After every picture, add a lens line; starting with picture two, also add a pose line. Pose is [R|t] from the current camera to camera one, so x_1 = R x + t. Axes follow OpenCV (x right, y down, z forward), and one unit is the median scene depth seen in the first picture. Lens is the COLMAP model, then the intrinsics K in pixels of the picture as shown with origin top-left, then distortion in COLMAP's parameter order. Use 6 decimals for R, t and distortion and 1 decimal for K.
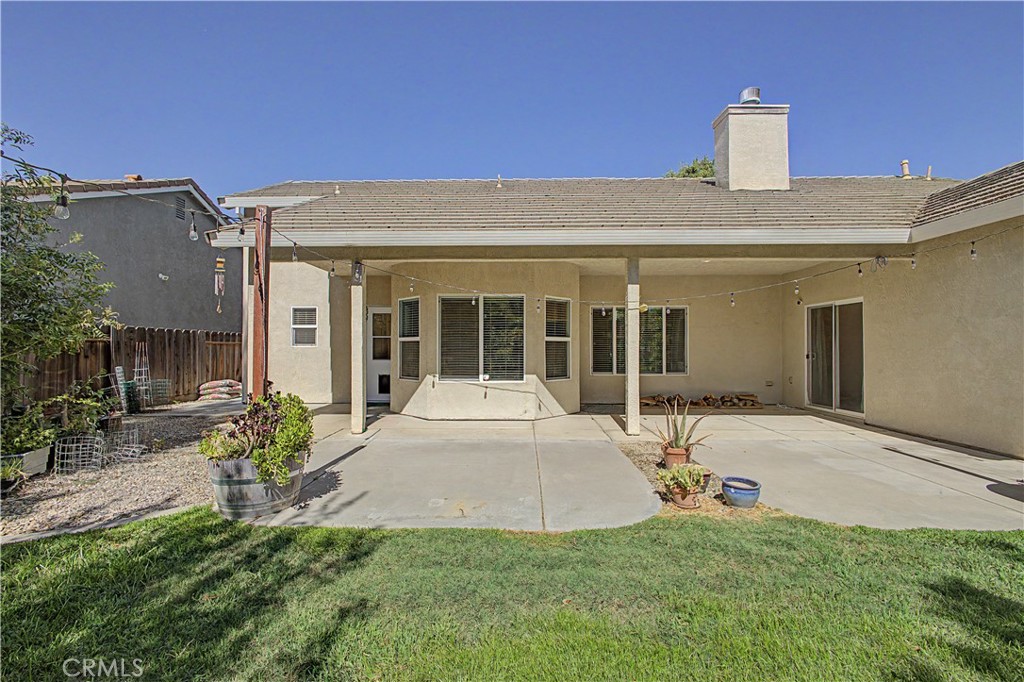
lens RADIAL K [[439.7, 0, 507.8], [0, 439.7, 339.8], [0, 0, 1]] dist [-0.001398, 0.000519]
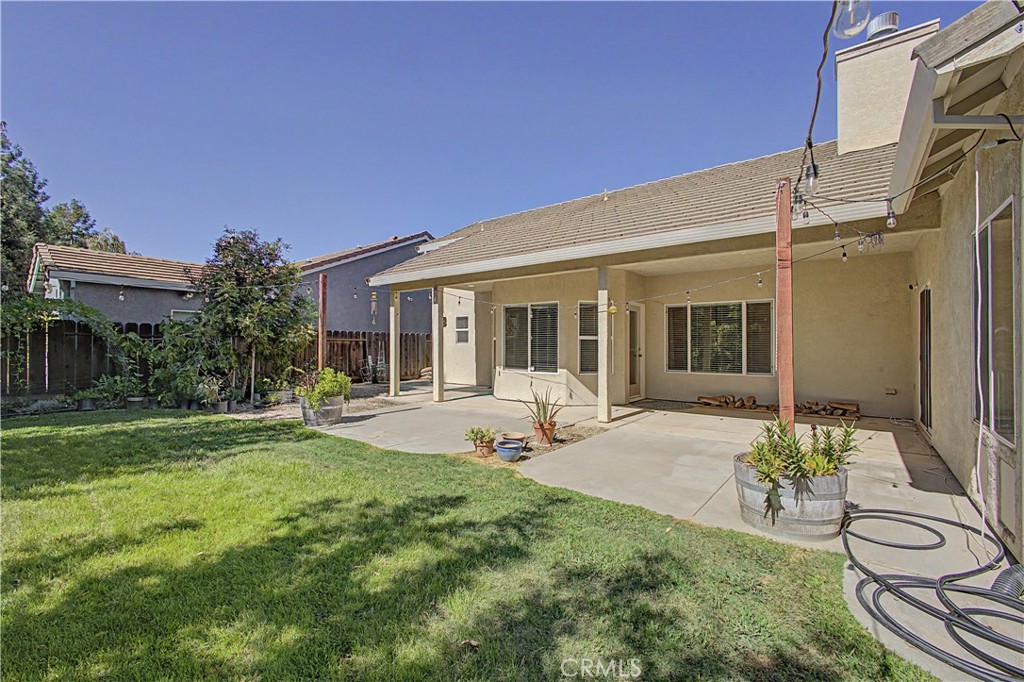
lens RADIAL K [[439.7, 0, 507.8], [0, 439.7, 339.8], [0, 0, 1]] dist [-0.001398, 0.000519]
pose [[0.800143, -0.005213, -0.599787, 0.631315], [0.009028, 0.999954, 0.003353, -0.002562], [0.599742, -0.008098, 0.800152, -0.044885]]
